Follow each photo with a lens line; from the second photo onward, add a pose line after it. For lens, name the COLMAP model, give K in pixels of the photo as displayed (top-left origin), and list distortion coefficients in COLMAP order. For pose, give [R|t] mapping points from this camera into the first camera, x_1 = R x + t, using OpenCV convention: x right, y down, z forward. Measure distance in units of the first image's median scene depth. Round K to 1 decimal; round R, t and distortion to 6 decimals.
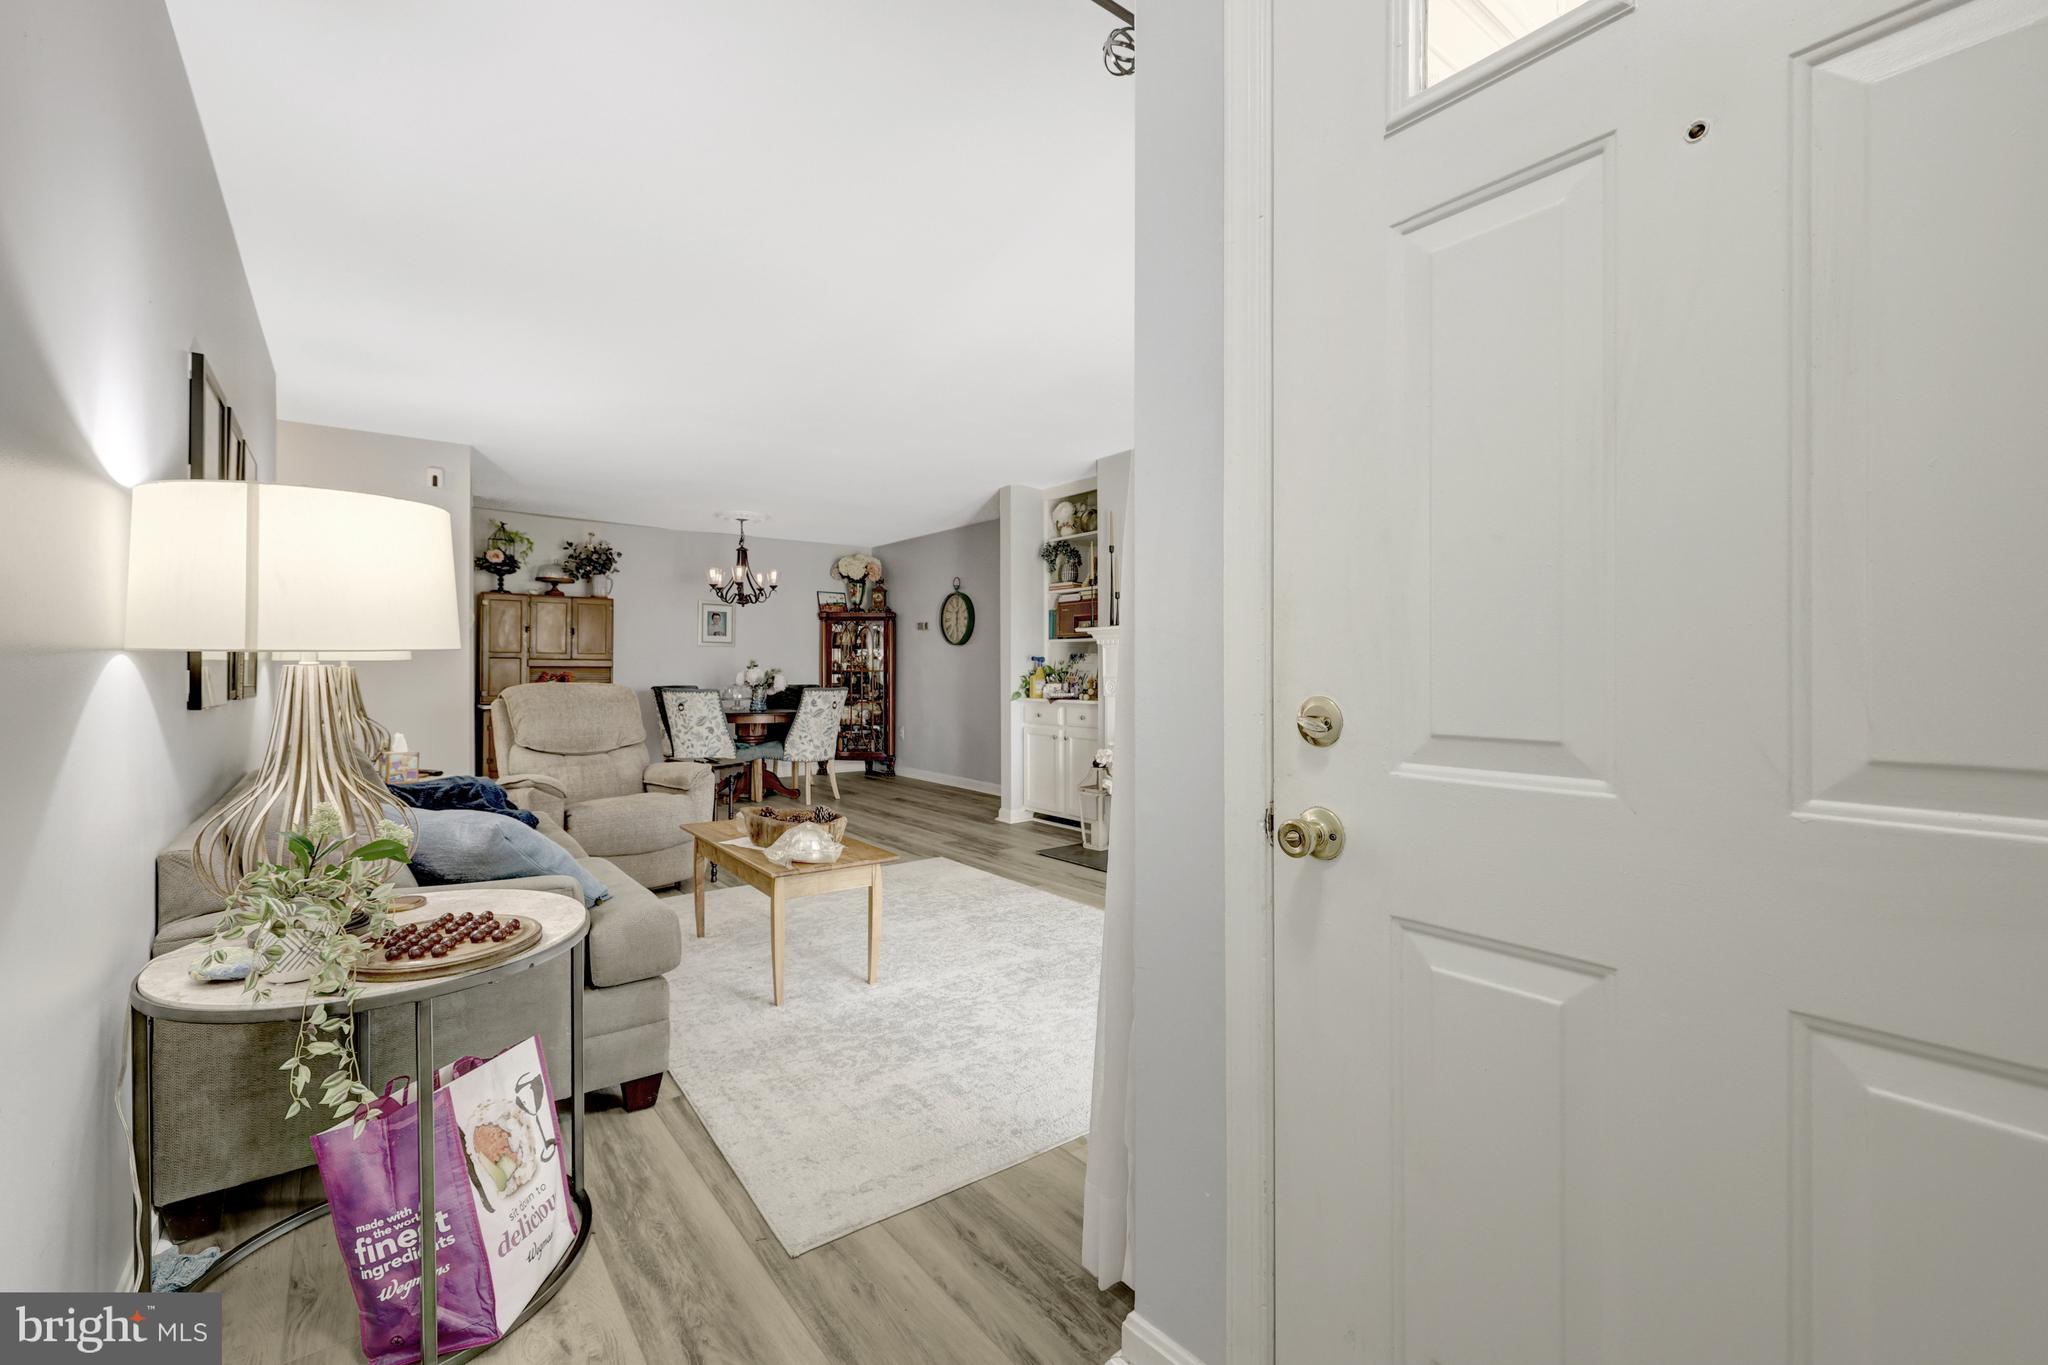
lens RADIAL K [[884.2, 0, 1010.4], [0, 884.2, 674.9], [0, 0, 1]] dist [-0.003291, -0.000274]
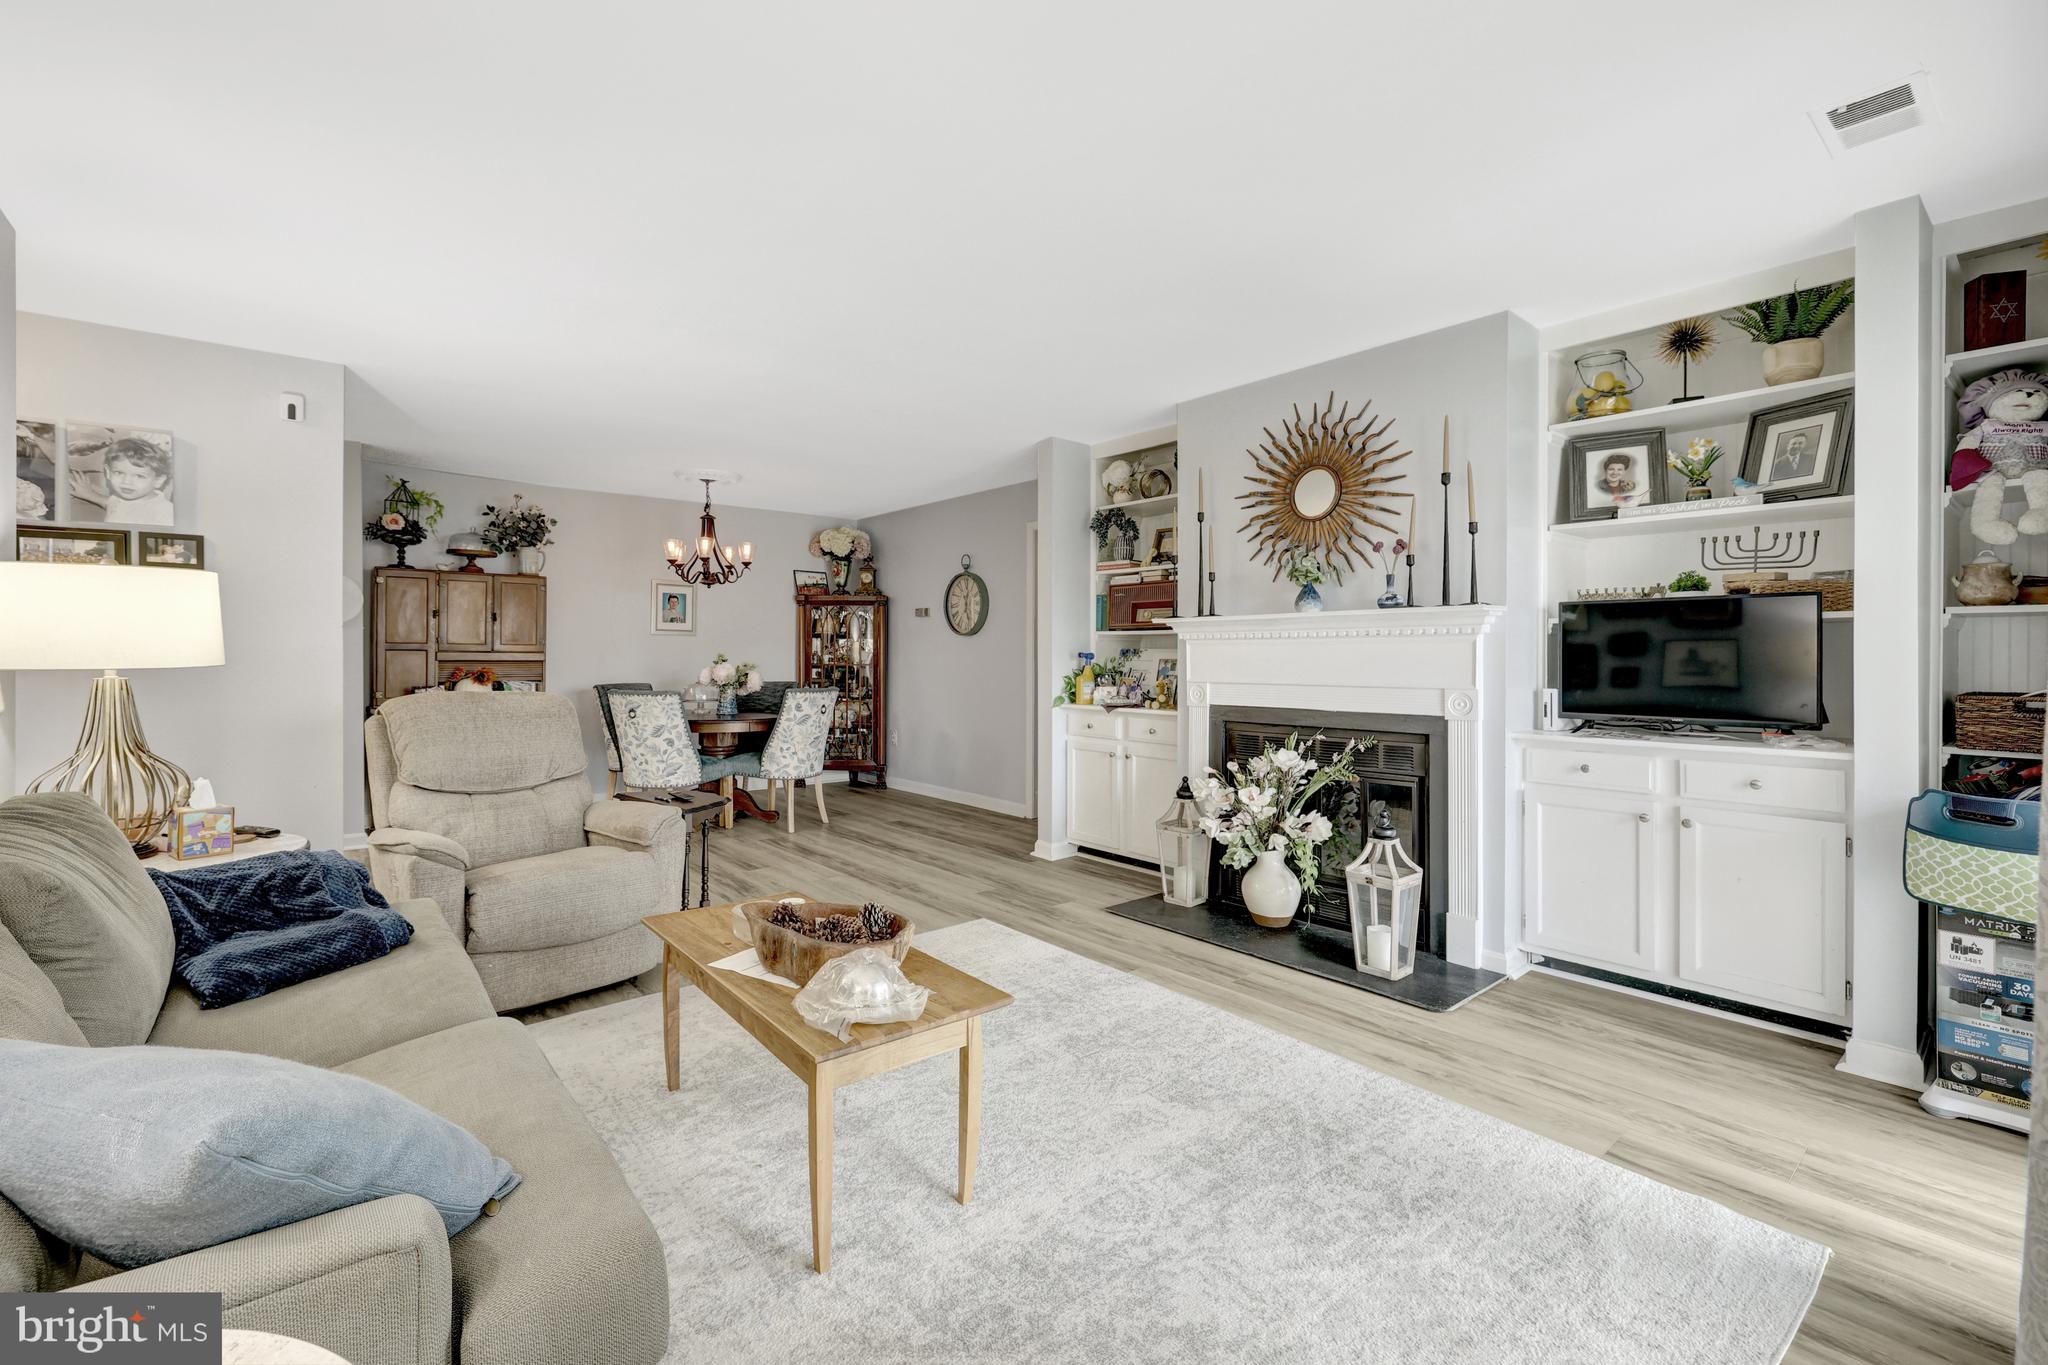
lens RADIAL K [[884.2, 0, 1002.0], [0, 884.2, 662.7], [0, 0, 1]] dist [-0.003291, -0.000274]
pose [[0.998776, 0.002709, 0.049393, -0.084236], [-0.002956, 0.999983, 0.004932, -0.015217], [-0.049379, -0.005072, 0.998767, 0.200668]]
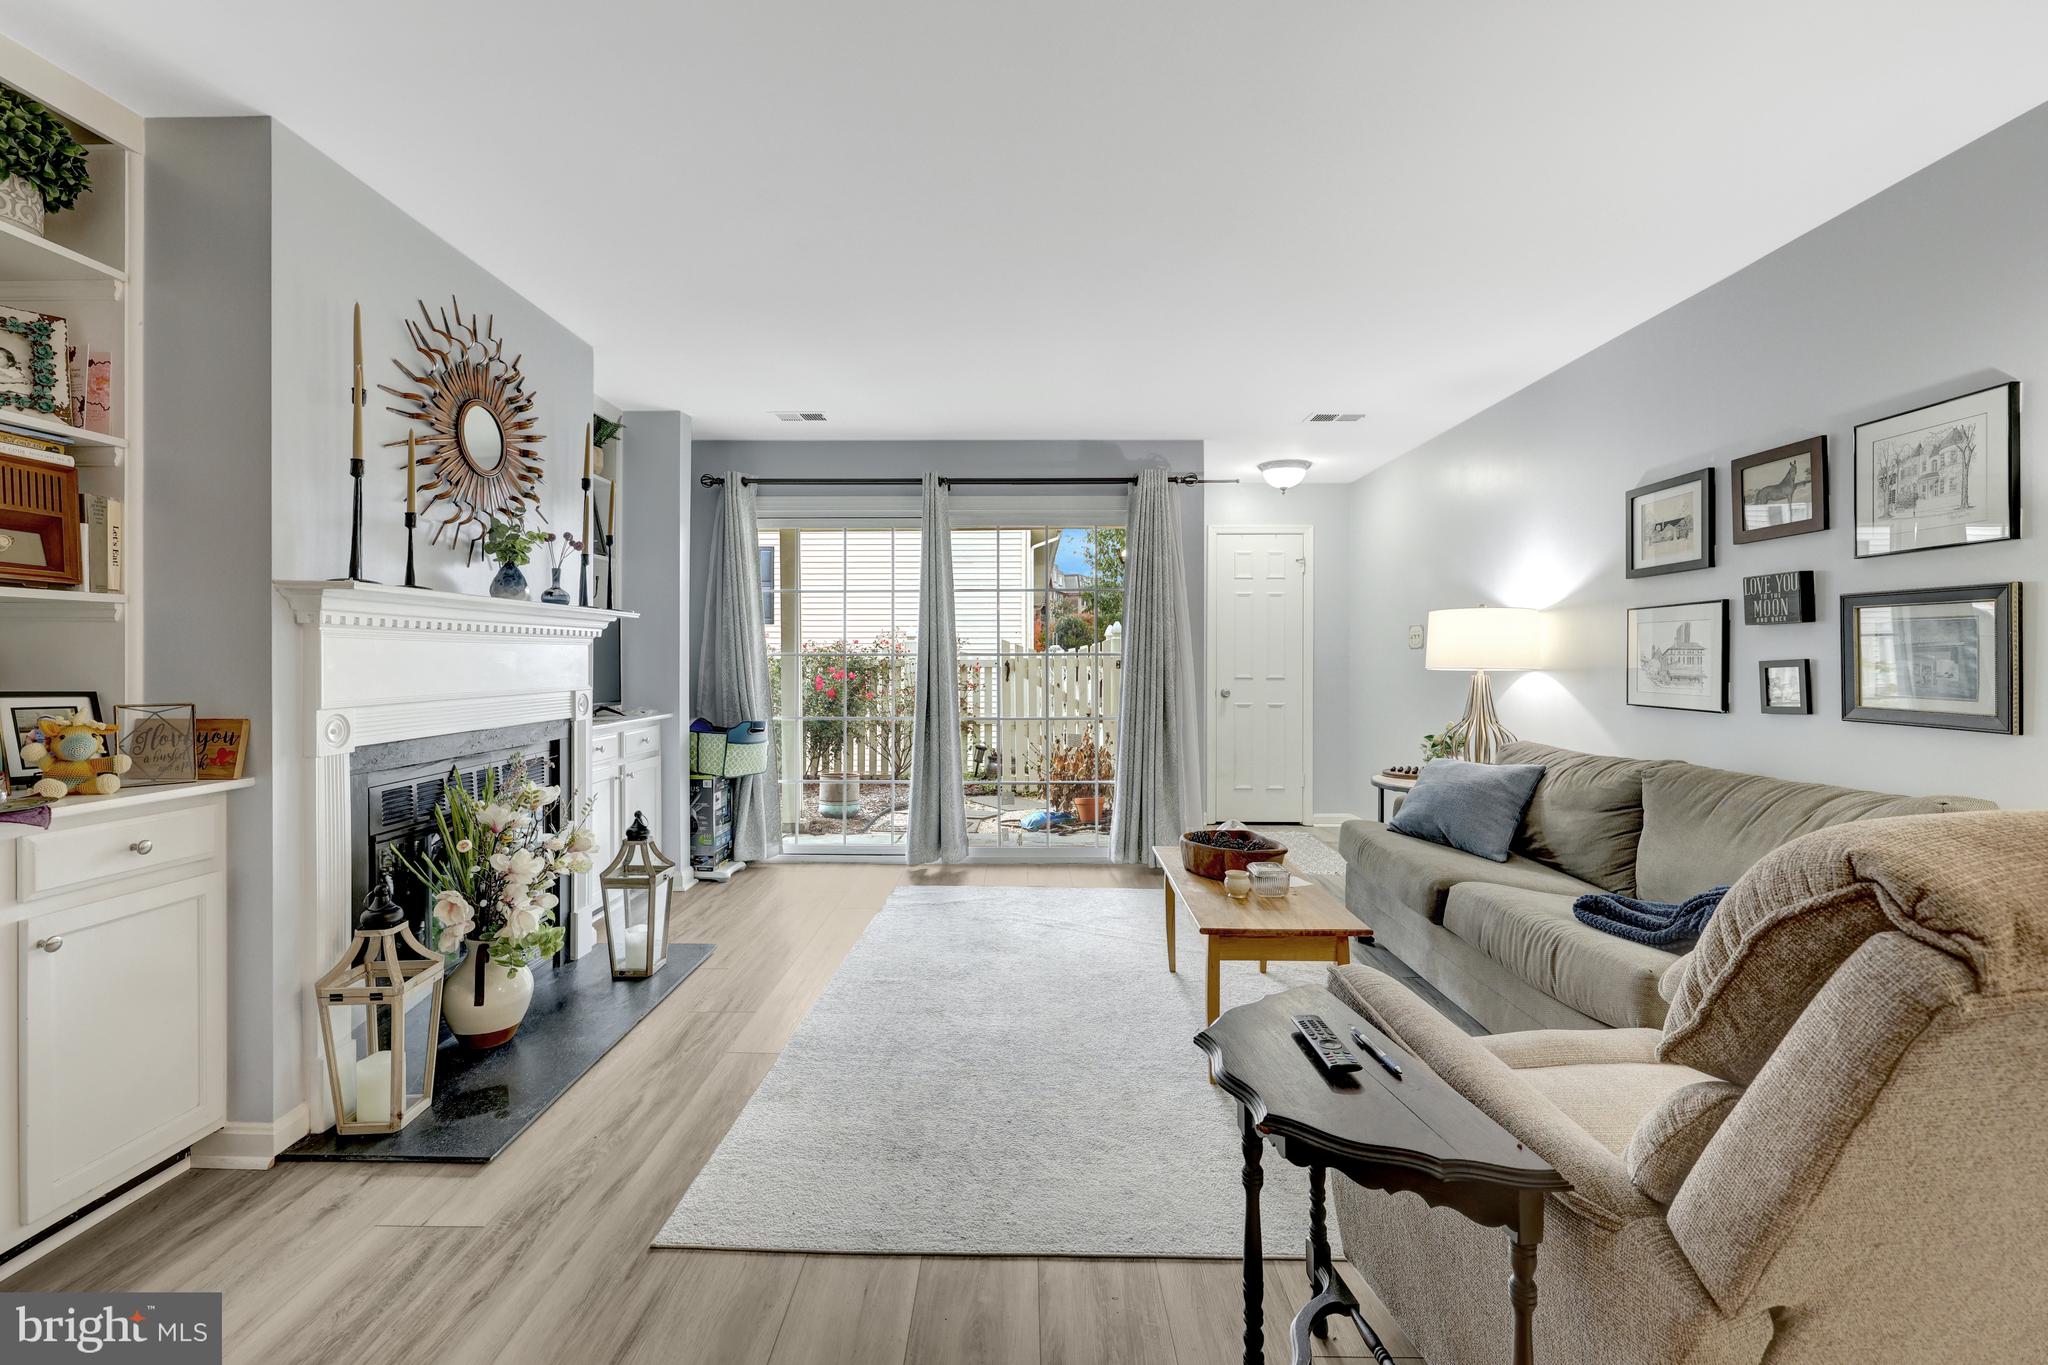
lens RADIAL K [[884.2, 0, 1019.7], [0, 884.2, 669.6], [0, 0, 1]] dist [-0.003291, -0.000274]
pose [[-0.797214, -0.002334, 0.603692, -0.316920], [0.005457, 0.999924, 0.011072, -0.014978], [-0.603672, 0.012122, -0.797141, 0.945466]]
